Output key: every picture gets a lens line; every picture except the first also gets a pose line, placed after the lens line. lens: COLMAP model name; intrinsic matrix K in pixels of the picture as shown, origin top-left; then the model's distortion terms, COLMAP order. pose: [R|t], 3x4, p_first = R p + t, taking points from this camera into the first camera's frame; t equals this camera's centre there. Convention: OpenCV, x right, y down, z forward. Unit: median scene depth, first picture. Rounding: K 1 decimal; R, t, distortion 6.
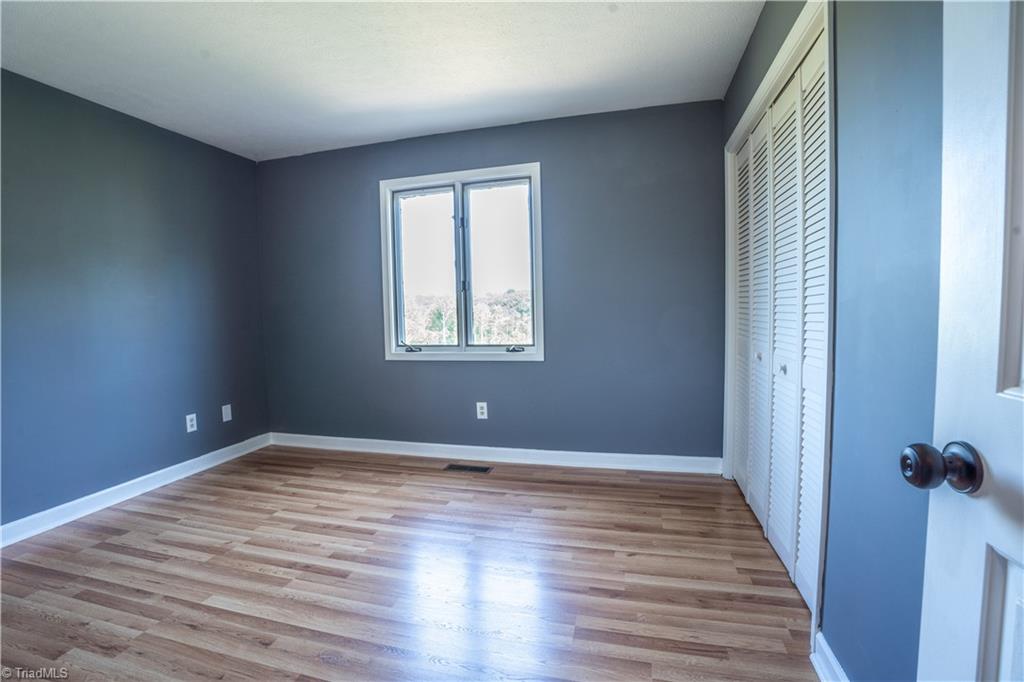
lens RADIAL K [[469.4, 0, 510.1], [0, 469.4, 339.0], [0, 0, 1]] dist [-0.048571, 0.006910]
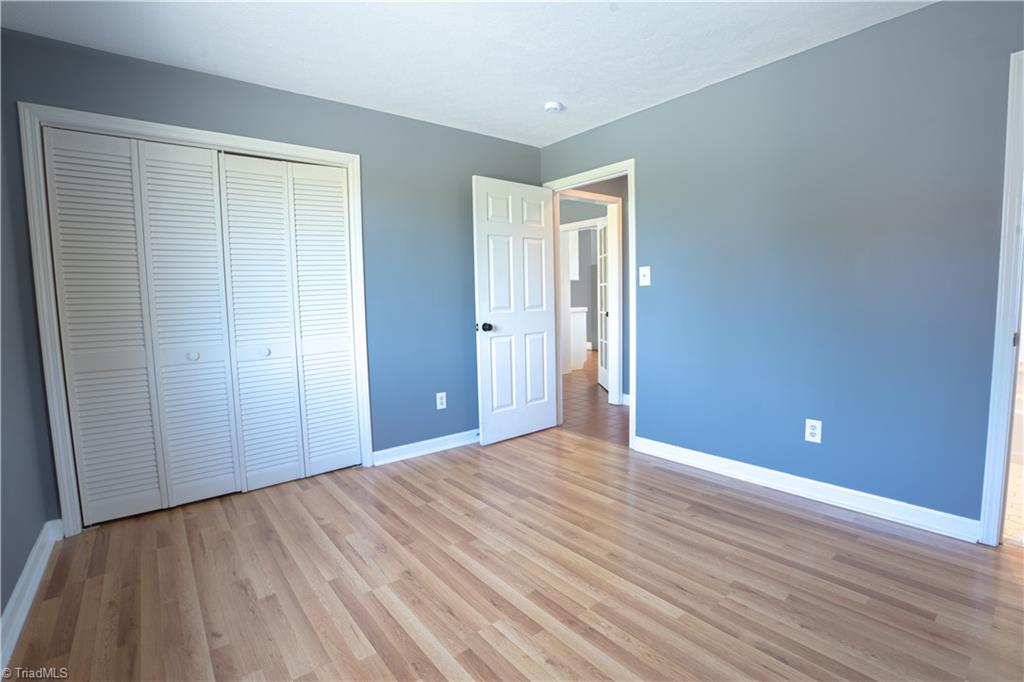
lens RADIAL K [[469.4, 0, 511.0], [0, 469.4, 341.6], [0, 0, 1]] dist [-0.048571, 0.006910]
pose [[-0.807373, -0.012639, 0.589906, -0.887490], [0.077450, 0.988850, 0.127189, -0.088441], [-0.584936, 0.148378, -0.797392, 1.758714]]
